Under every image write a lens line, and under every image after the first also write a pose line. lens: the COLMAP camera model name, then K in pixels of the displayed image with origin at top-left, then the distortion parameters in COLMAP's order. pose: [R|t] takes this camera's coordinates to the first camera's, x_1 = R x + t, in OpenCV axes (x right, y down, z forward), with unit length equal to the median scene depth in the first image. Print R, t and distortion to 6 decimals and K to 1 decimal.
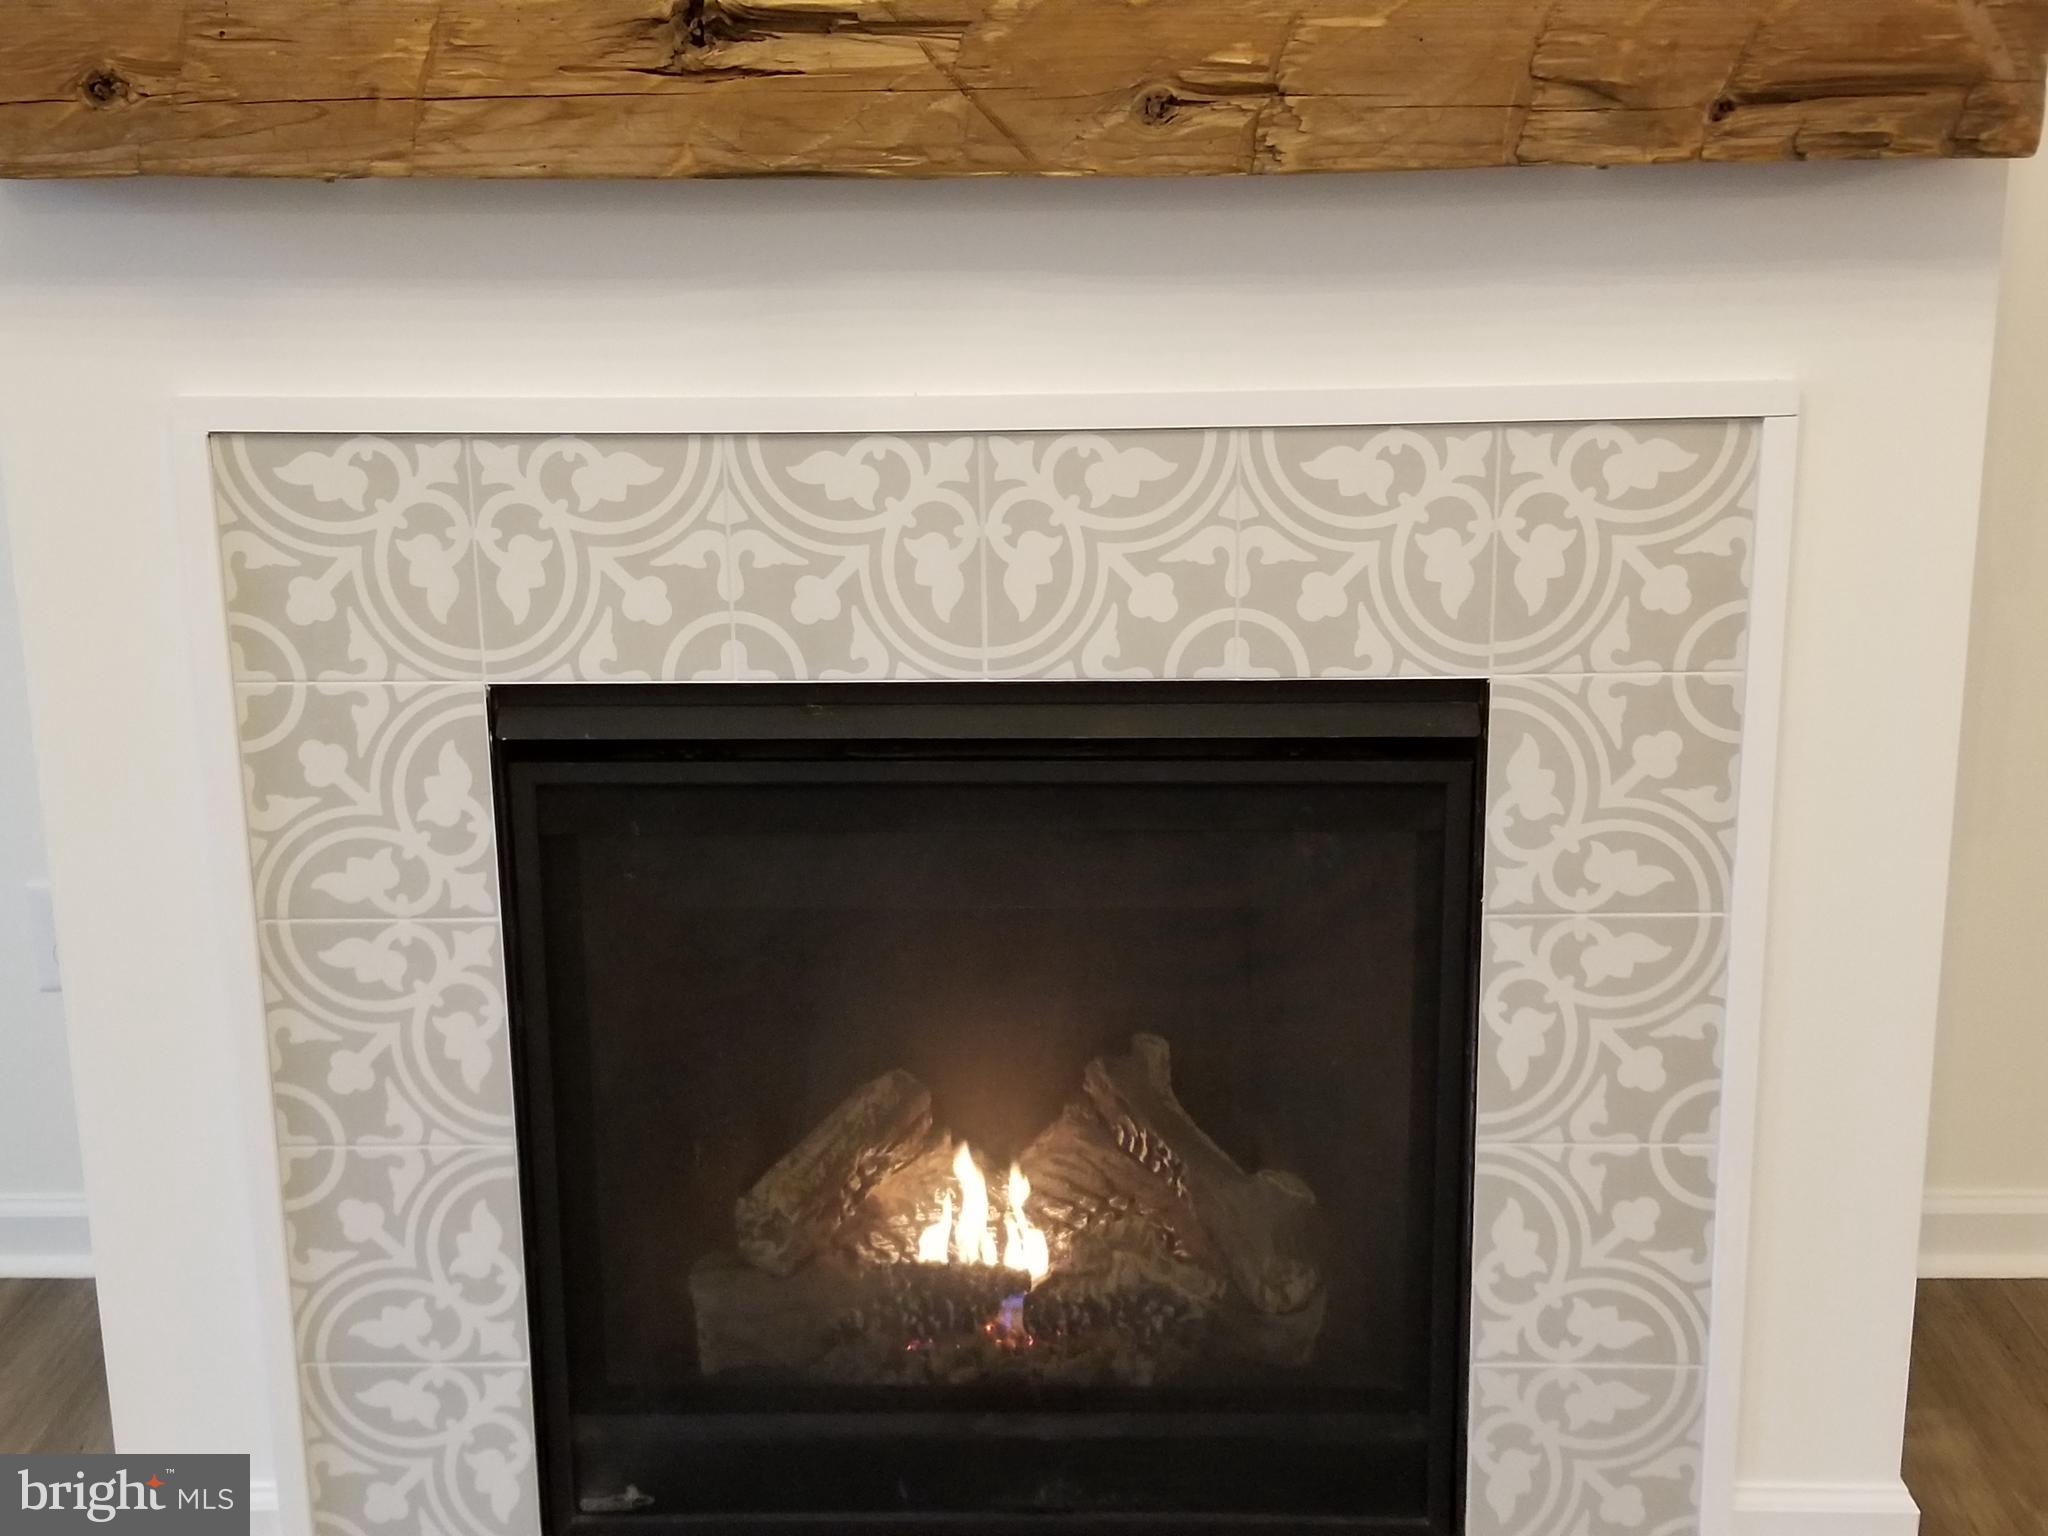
lens RADIAL K [[2962.4, 0, 1024.0], [0, 2962.4, 768.0], [0, 0, 1]] dist [0.324268, -2.266649]
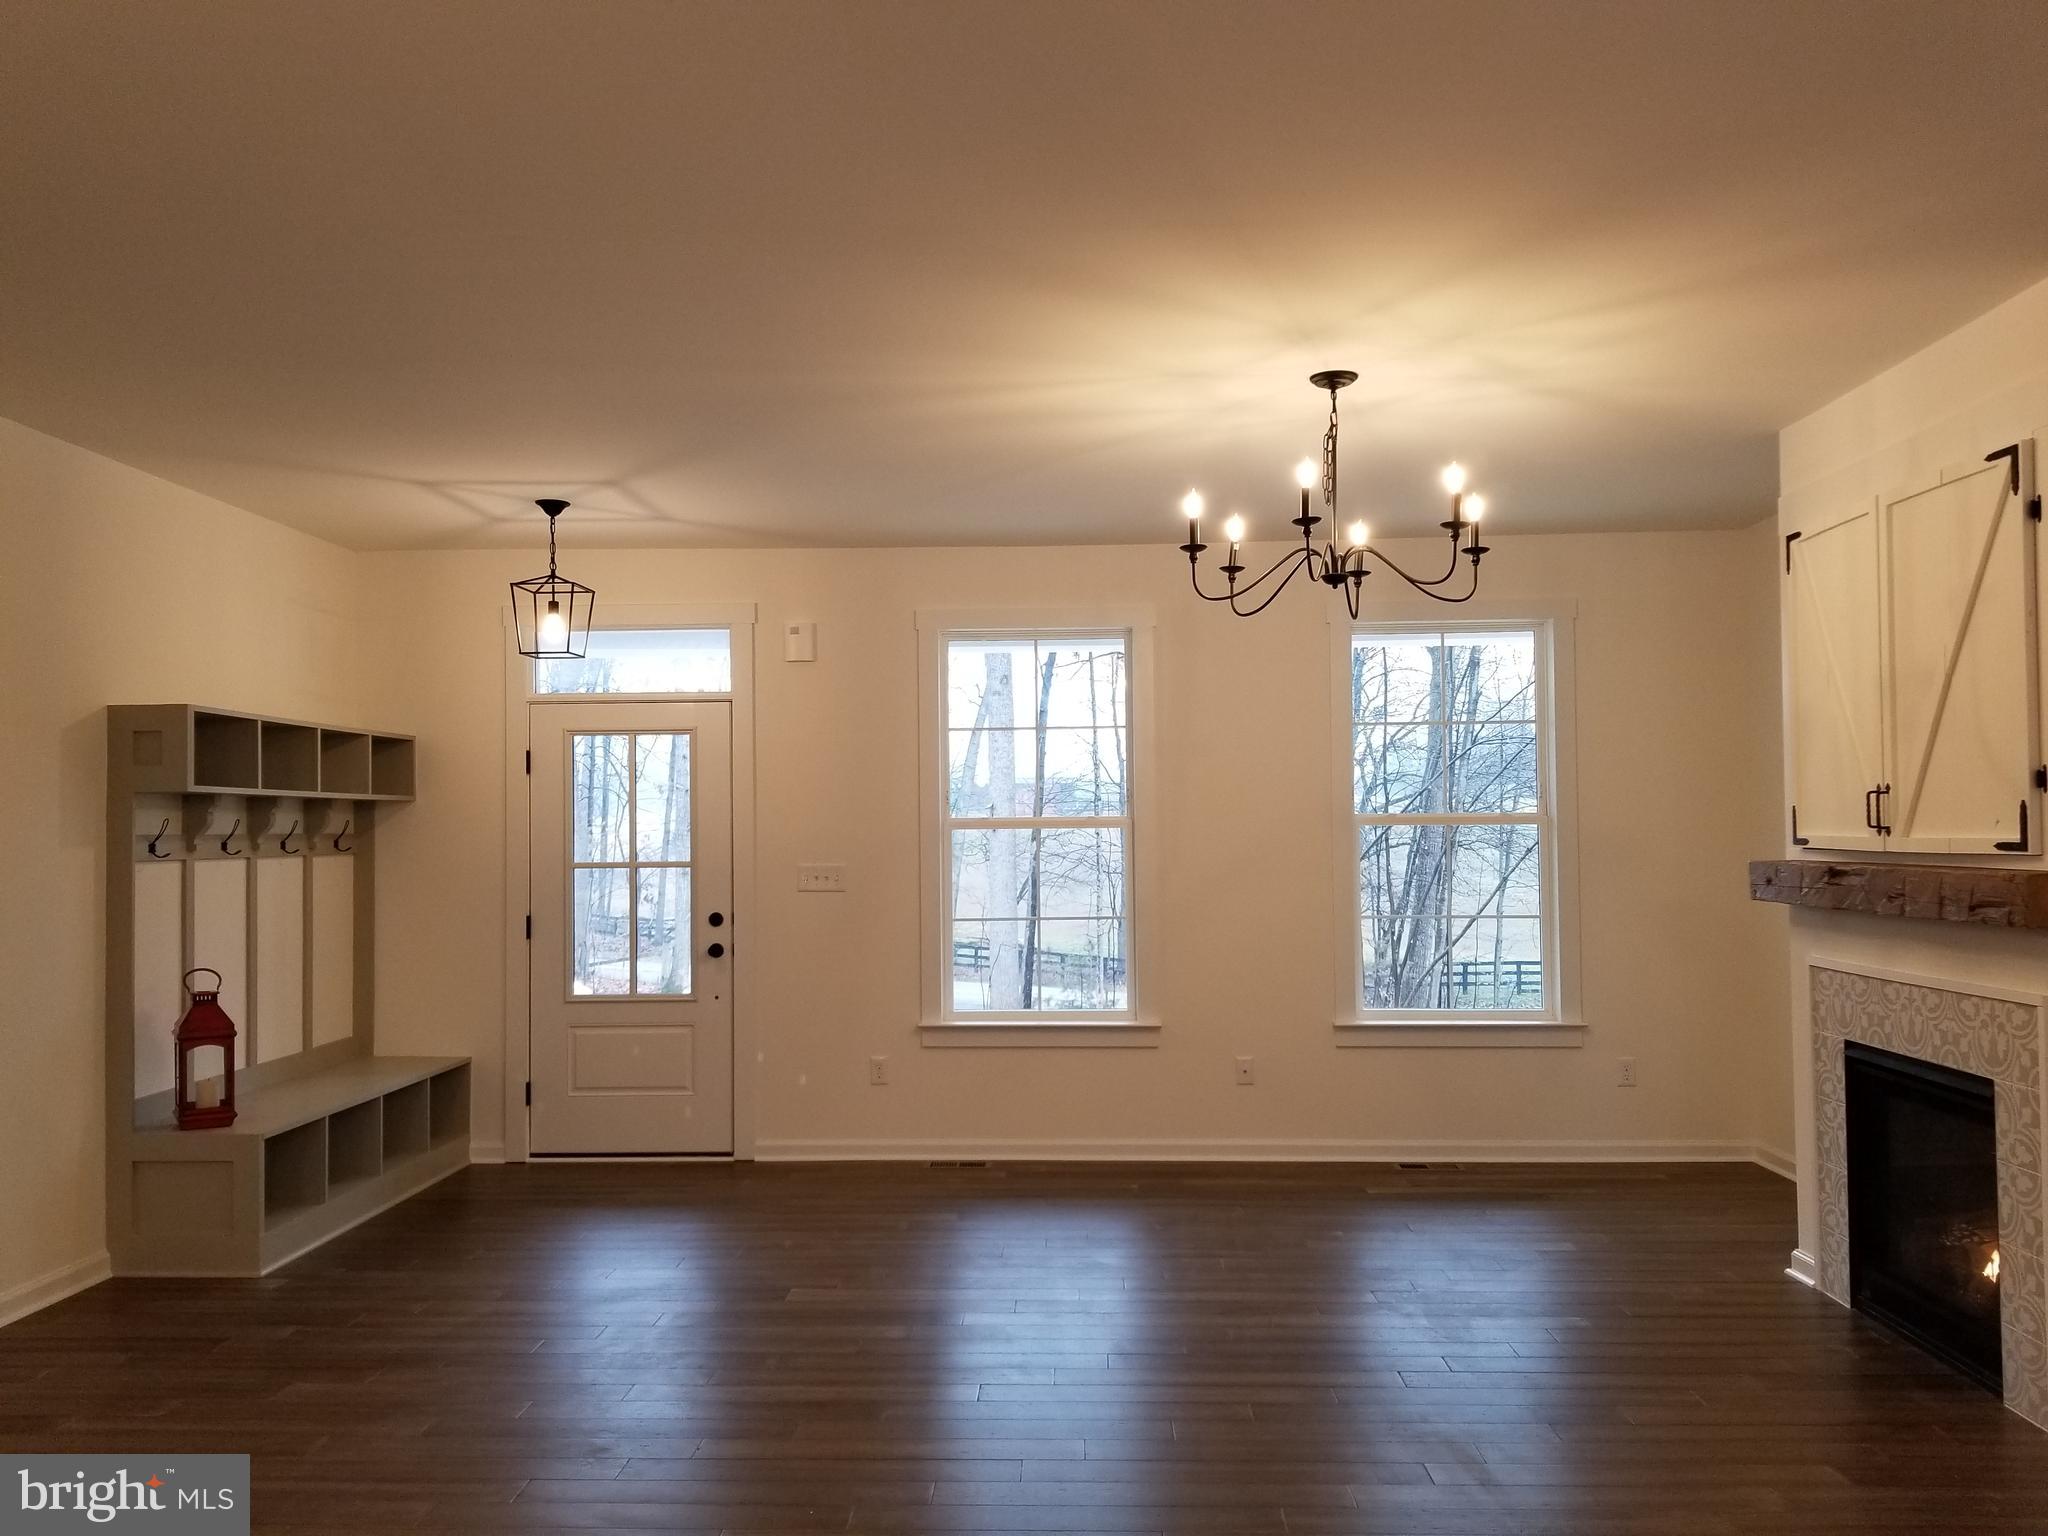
lens RADIAL K [[2049.4, 0, 1024.0], [0, 2049.4, 768.0], [0, 0, 1]] dist [0.007137, 0.004668]
pose [[0.005165, -0.015161, -0.999872, 2.292649], [-0.288131, 0.957457, -0.016006, -0.014541], [0.957577, 0.288177, 0.000577, -0.087940]]
